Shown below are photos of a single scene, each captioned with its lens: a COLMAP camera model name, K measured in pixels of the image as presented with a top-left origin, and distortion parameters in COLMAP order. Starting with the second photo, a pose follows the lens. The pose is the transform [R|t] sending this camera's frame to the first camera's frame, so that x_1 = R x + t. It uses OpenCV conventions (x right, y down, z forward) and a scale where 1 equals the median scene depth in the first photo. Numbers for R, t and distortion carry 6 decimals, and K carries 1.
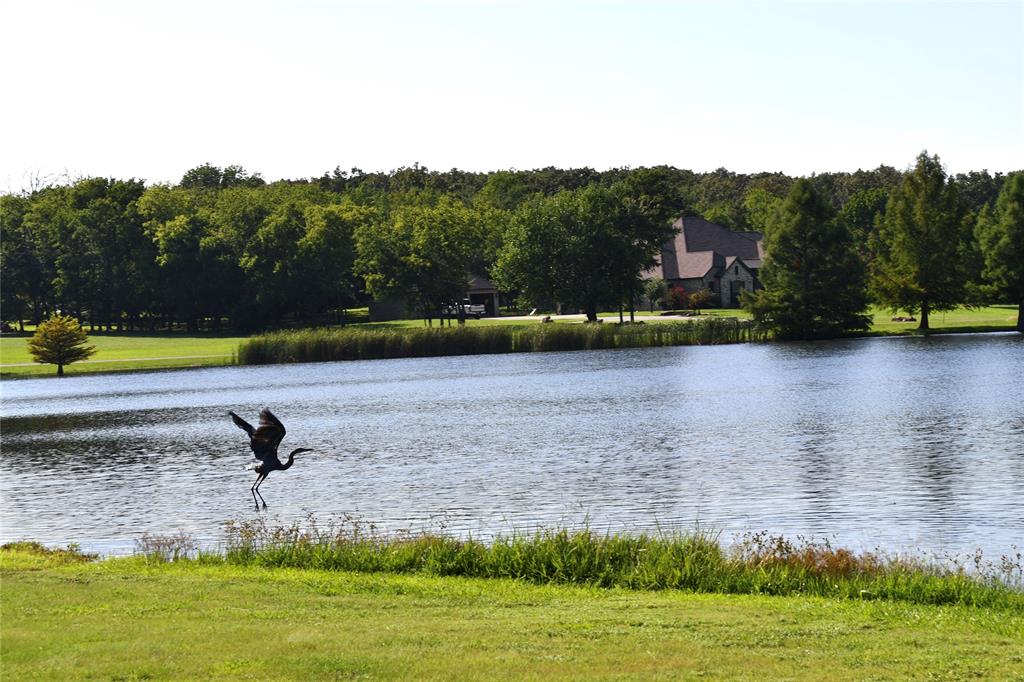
lens RADIAL K [[2326.0, 0, 513.4], [0, 2326.0, 344.9], [0, 0, 1]] dist [0.084307, 0.000000]
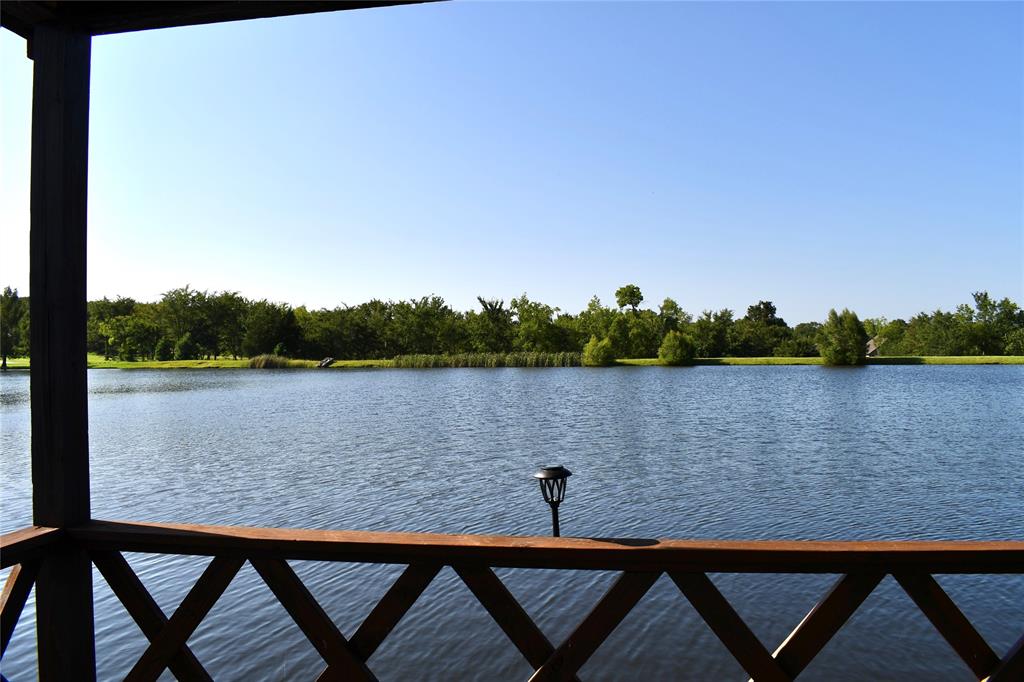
lens RADIAL K [[803.3, 0, 515.4], [0, 803.3, 346.9], [0, 0, 1]] dist [-0.099377, 0.018706]
pose [[0.859612, 0.039192, 0.509442, 0.219159], [-0.022826, 0.999004, -0.038339, -0.008753], [-0.510437, 0.021328, 0.859651, 0.135156]]
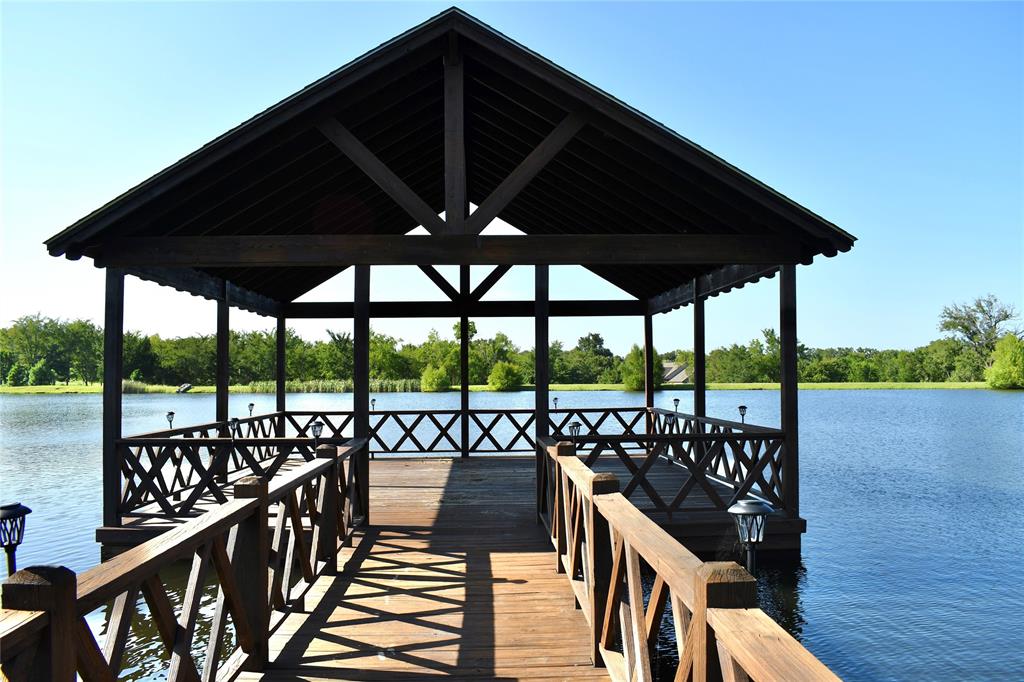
lens RADIAL K [[803.3, 0, 512.5], [0, 803.3, 348.3], [0, 0, 1]] dist [-0.099377, 0.018706]
pose [[0.749915, 0.063067, 0.658521, 0.176838], [-0.018567, 0.997060, -0.074346, -0.006224], [-0.661273, 0.043526, 0.748881, 0.065253]]
